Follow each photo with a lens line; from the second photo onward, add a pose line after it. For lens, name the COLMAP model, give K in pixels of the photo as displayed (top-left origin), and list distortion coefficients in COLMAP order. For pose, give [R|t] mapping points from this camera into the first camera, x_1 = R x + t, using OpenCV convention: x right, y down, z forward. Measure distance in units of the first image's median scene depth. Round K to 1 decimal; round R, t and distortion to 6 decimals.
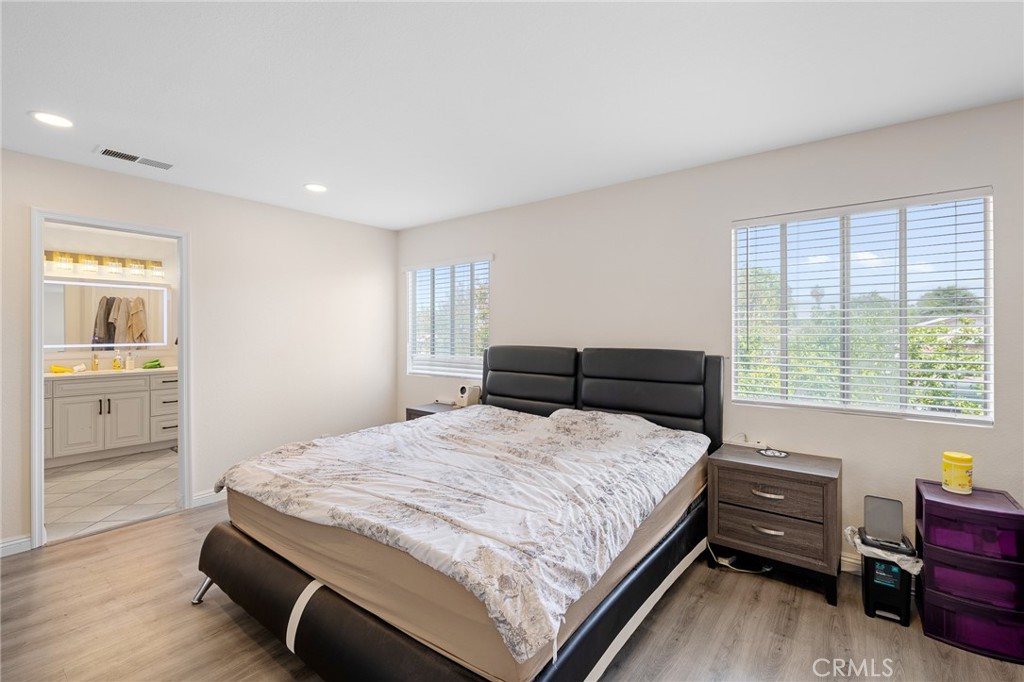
lens RADIAL K [[461.3, 0, 507.1], [0, 461.3, 331.3], [0, 0, 1]] dist [0.002267, 0.000041]
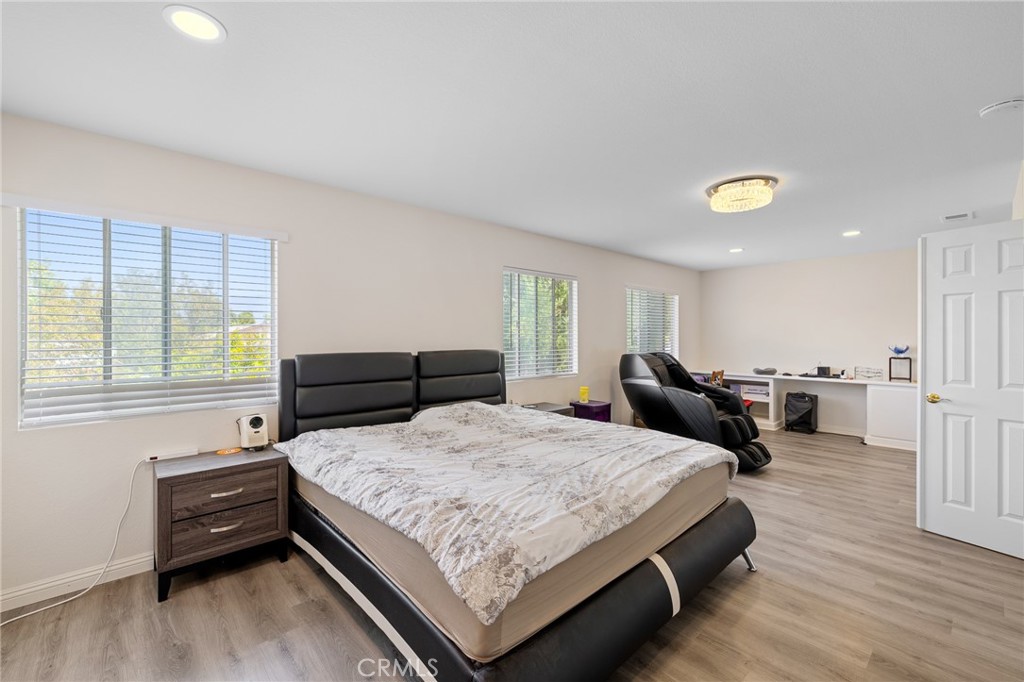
lens RADIAL K [[428.6, 0, 510.6], [0, 428.6, 337.4], [0, 0, 1]] dist [0.000042, -0.000023]
pose [[0.145168, -0.001317, 0.989406, -0.802848], [-0.002101, 0.999996, 0.001639, -0.000626], [-0.989405, -0.002317, 0.145164, 0.631524]]
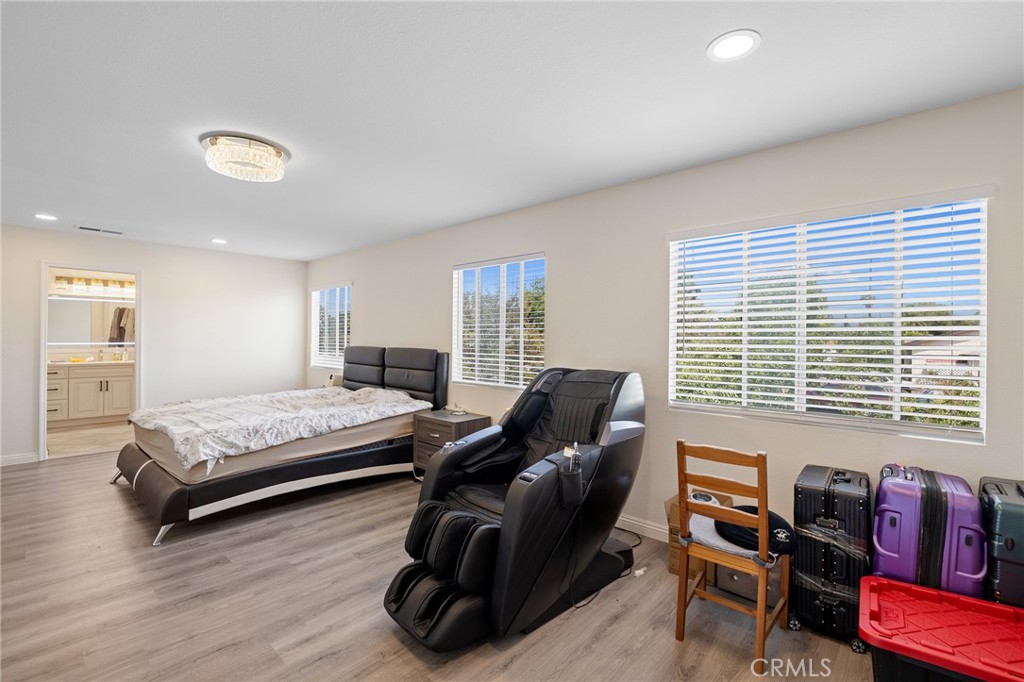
lens RADIAL K [[465.3, 0, 488.9], [0, 465.3, 333.2], [0, 0, 1]] dist [0.023028, 0.000174]
pose [[0.994108, 0.008715, -0.108044, 0.490216], [-0.009373, 0.999940, -0.005587, -0.003274], [0.107989, 0.006566, 0.994130, -0.341266]]
